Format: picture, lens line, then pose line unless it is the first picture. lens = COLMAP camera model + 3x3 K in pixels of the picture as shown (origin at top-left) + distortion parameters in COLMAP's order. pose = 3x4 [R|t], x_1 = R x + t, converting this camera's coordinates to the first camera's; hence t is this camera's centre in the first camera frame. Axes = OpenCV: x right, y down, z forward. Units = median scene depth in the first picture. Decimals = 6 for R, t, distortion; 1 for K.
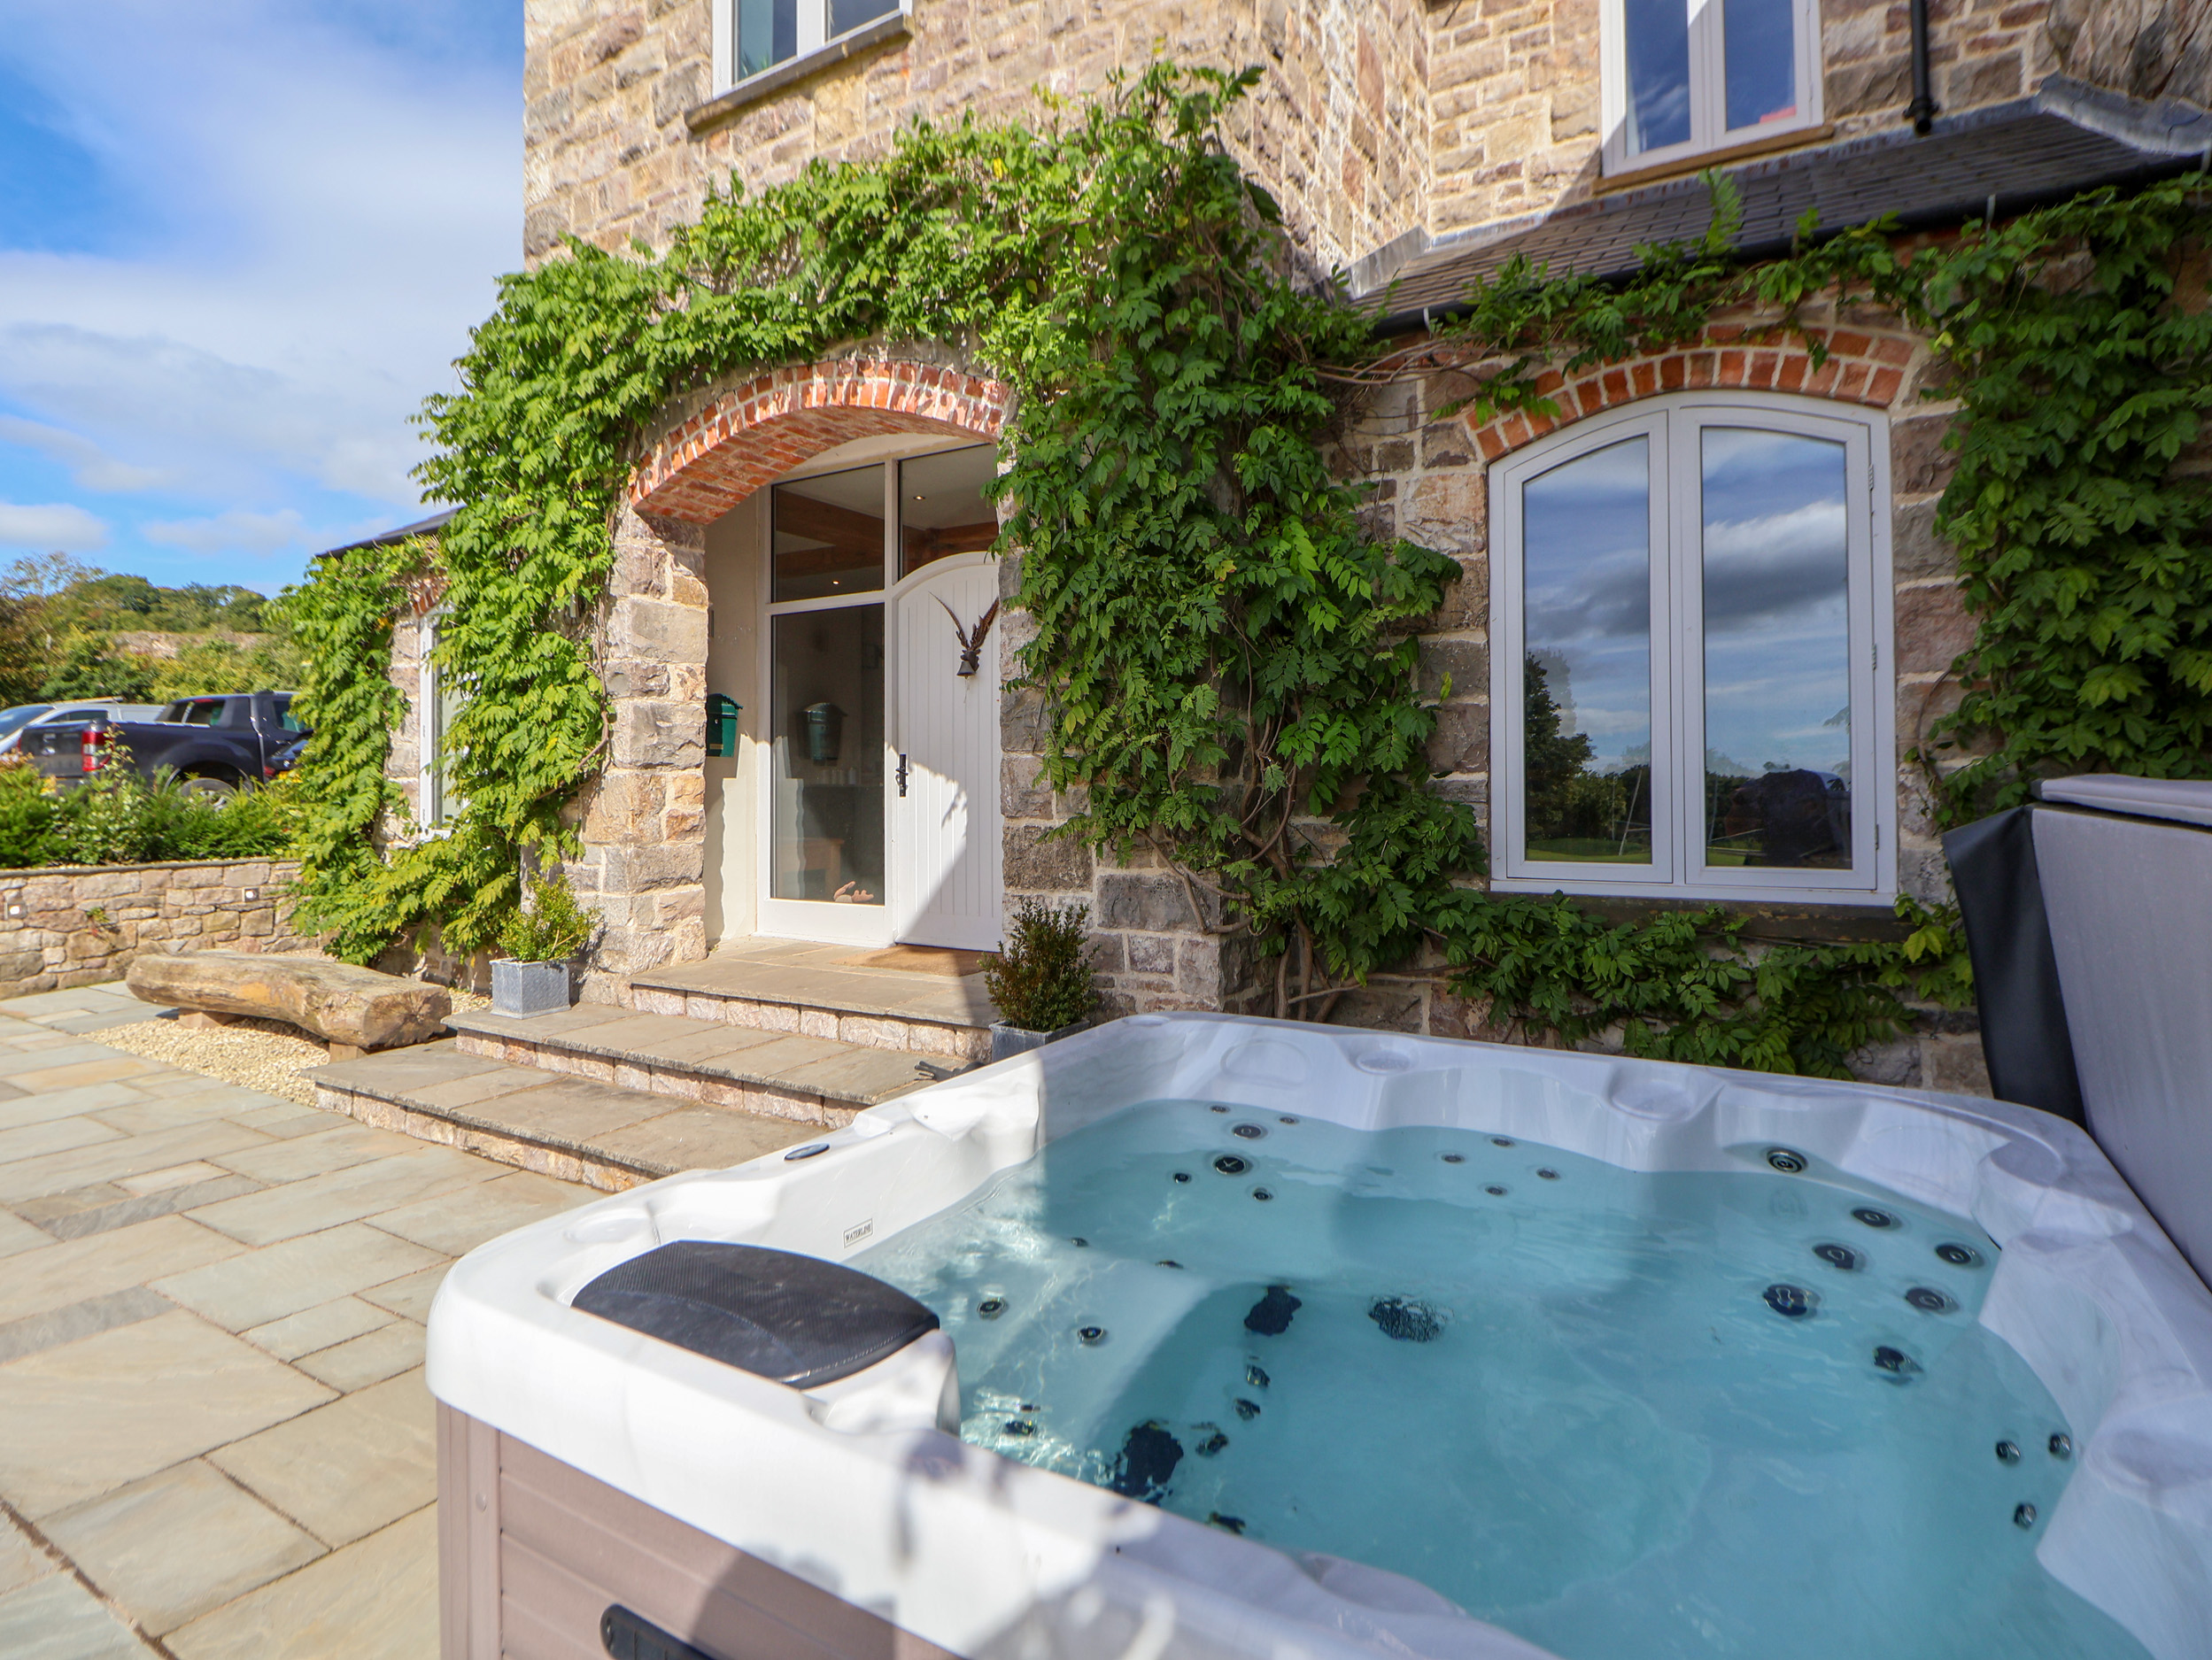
lens RADIAL K [[1147.9, 0, 1122.8], [0, 1147.9, 770.7], [0, 0, 1]] dist [-0.002822, -0.000990]
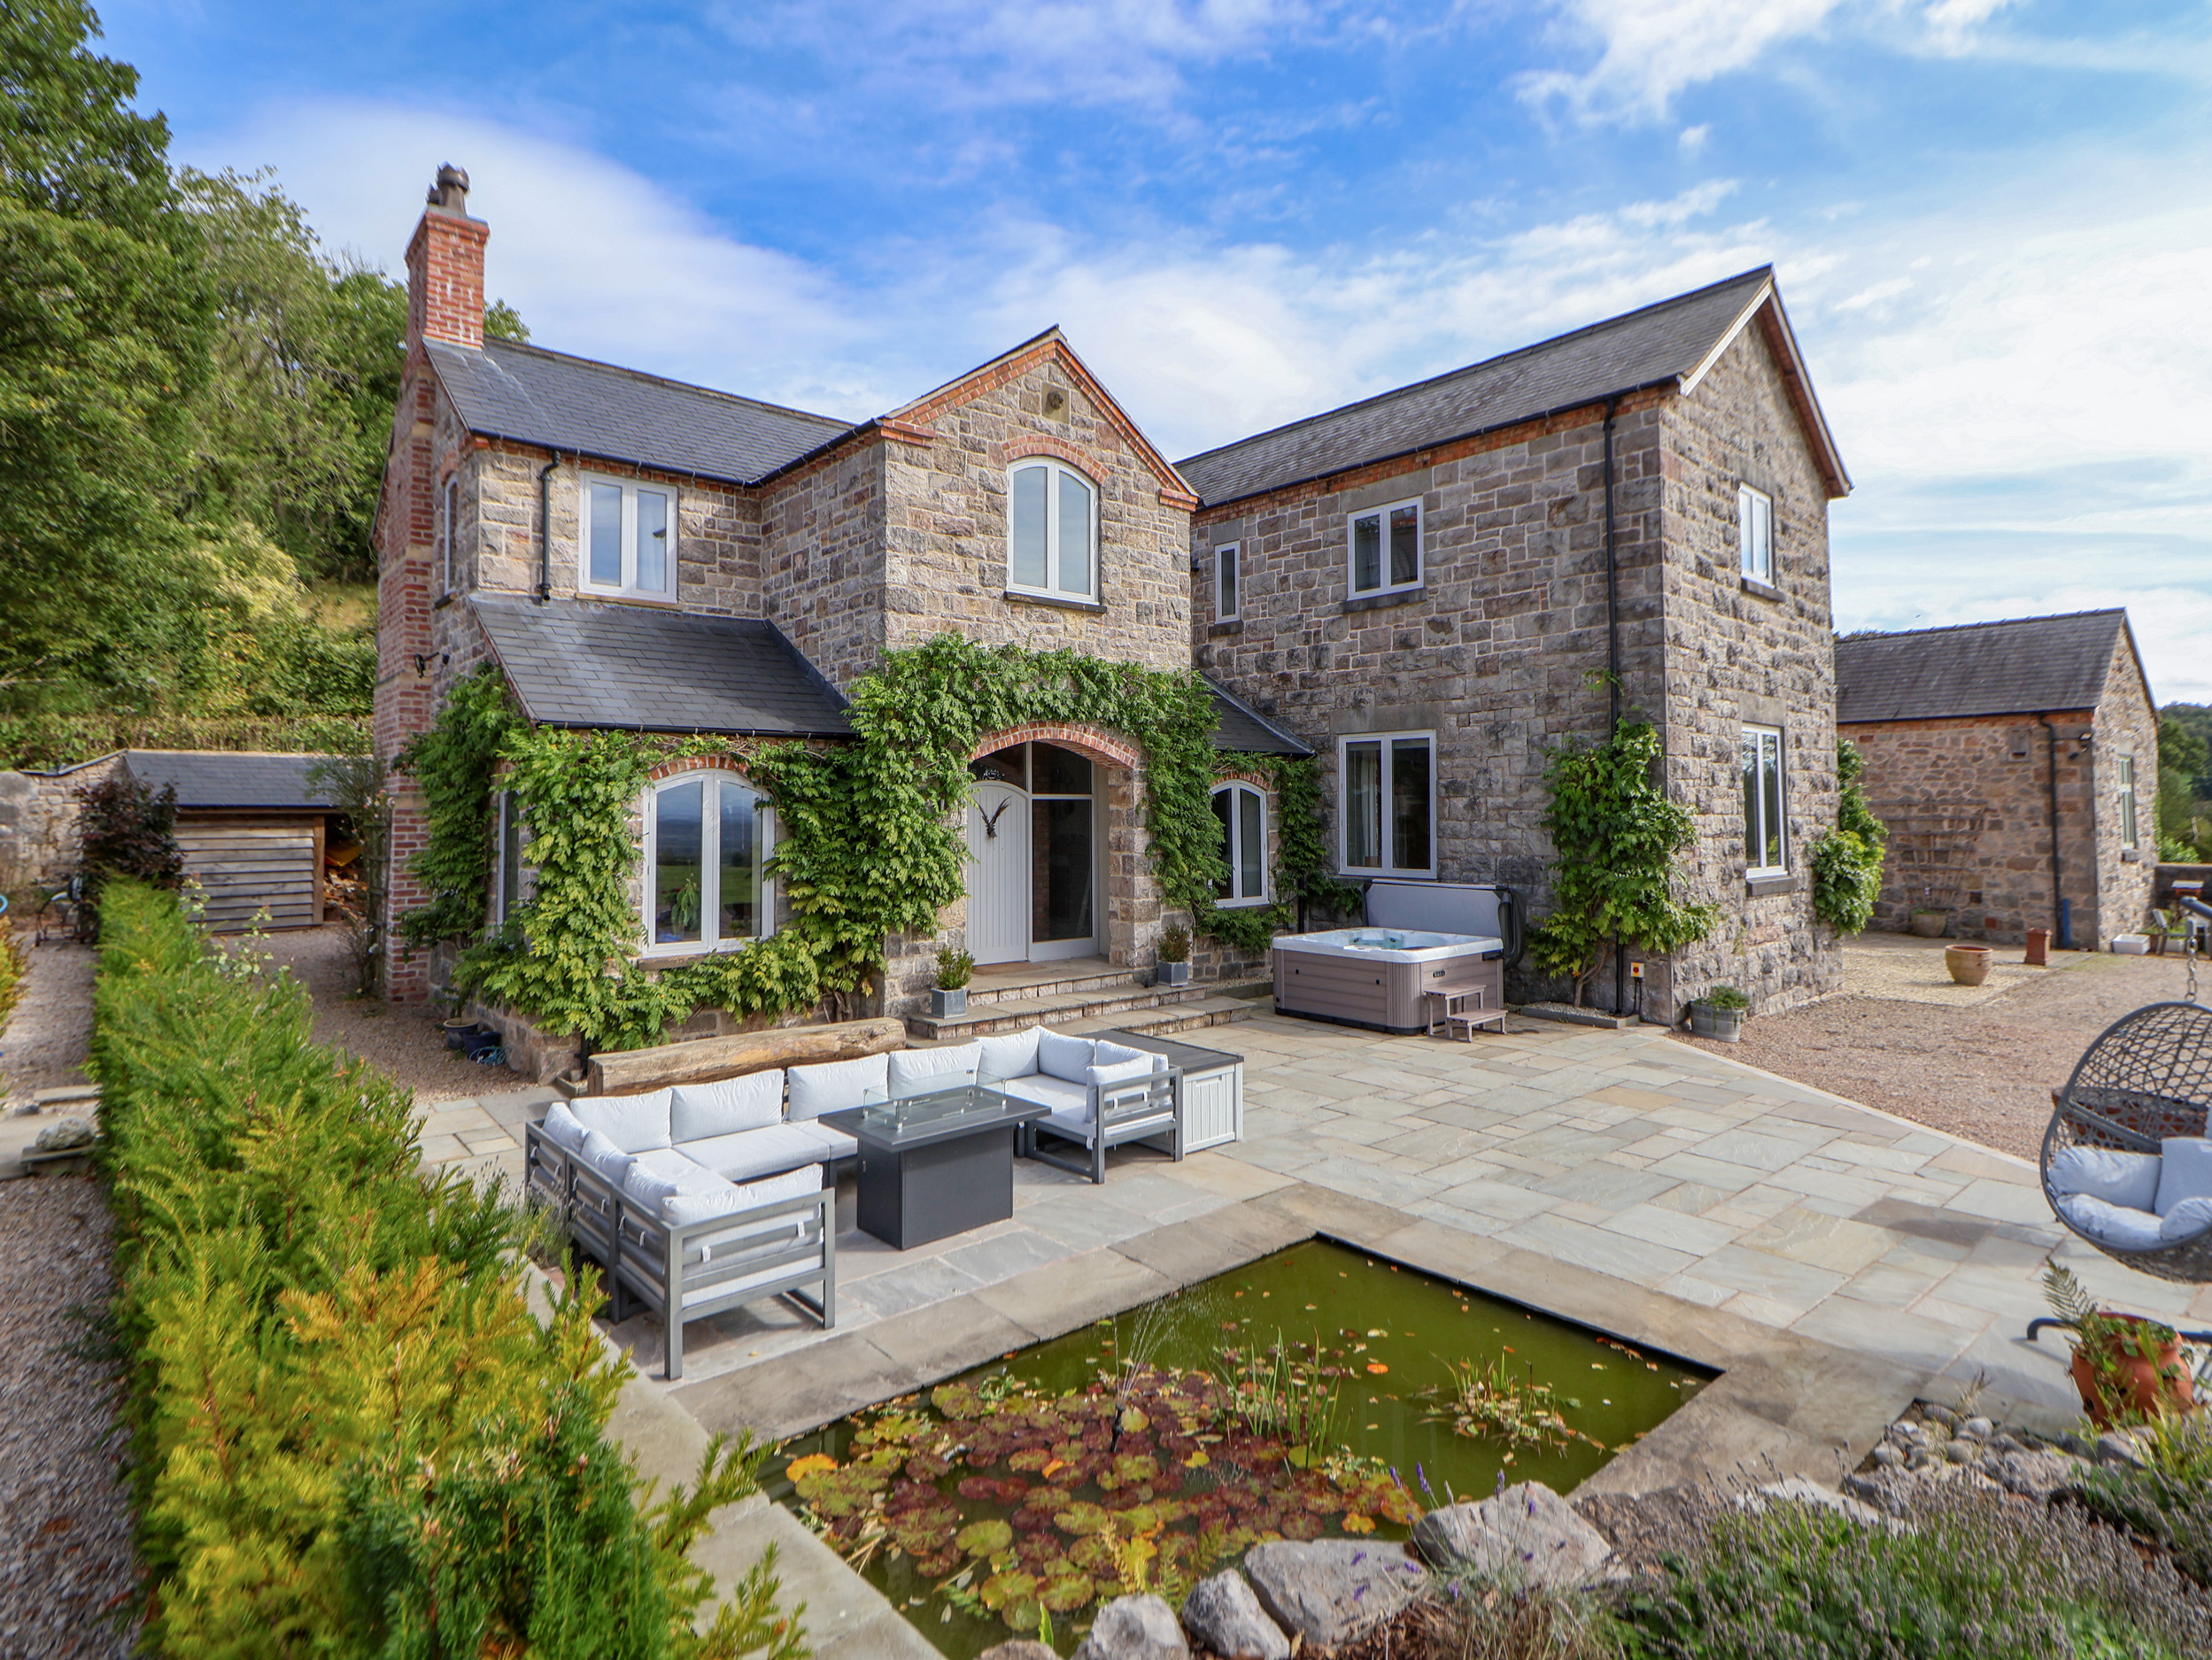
lens RADIAL K [[1147.9, 0, 1122.8], [0, 1147.9, 770.7], [0, 0, 1]] dist [-0.002822, -0.000990]
pose [[0.308193, 0.040458, 0.950463, -2.392318], [-0.004609, 0.999147, -0.041036, -0.136917], [-0.951313, 0.008266, 0.308116, 0.105735]]
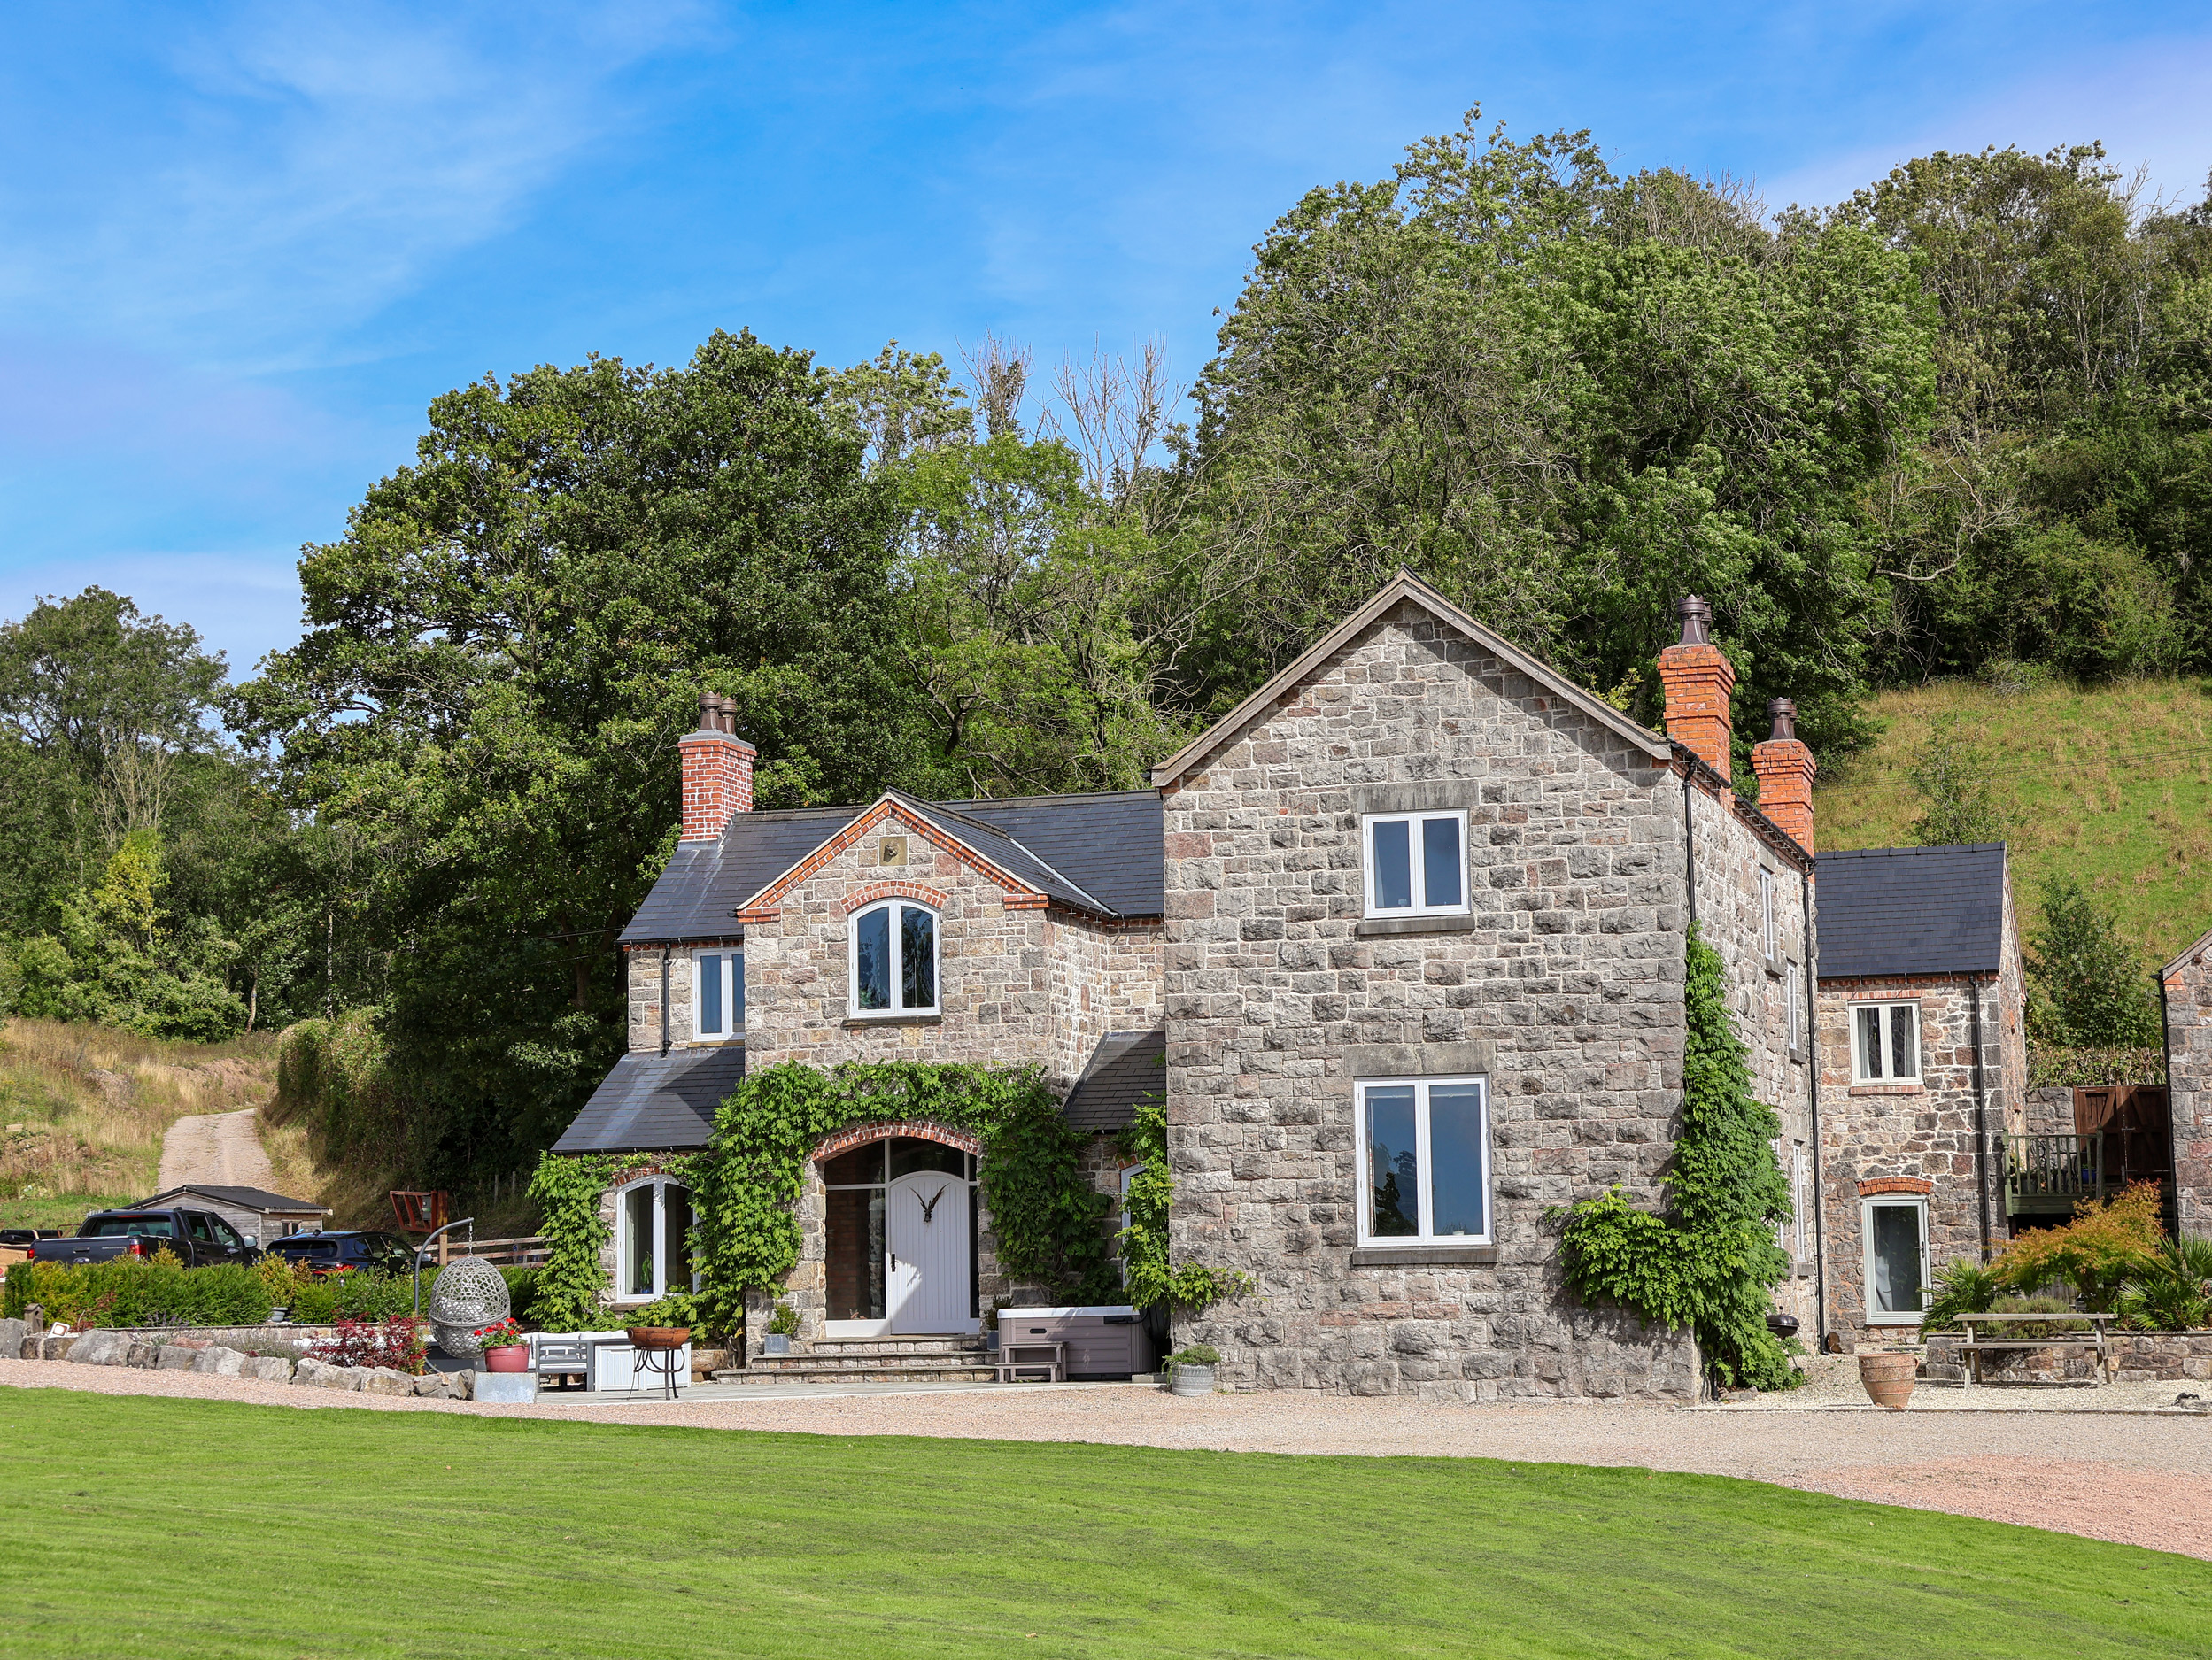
lens RADIAL K [[3924.0, 0, 1106.0], [0, 3924.0, 830.0], [0, 0, 1]] dist [-0.000527, 1.754704]
pose [[0.972971, 0.015642, 0.230397, -1.929851], [0.011211, 0.993327, -0.114783, 0.060365], [-0.230655, 0.114264, 0.966303, -8.235549]]
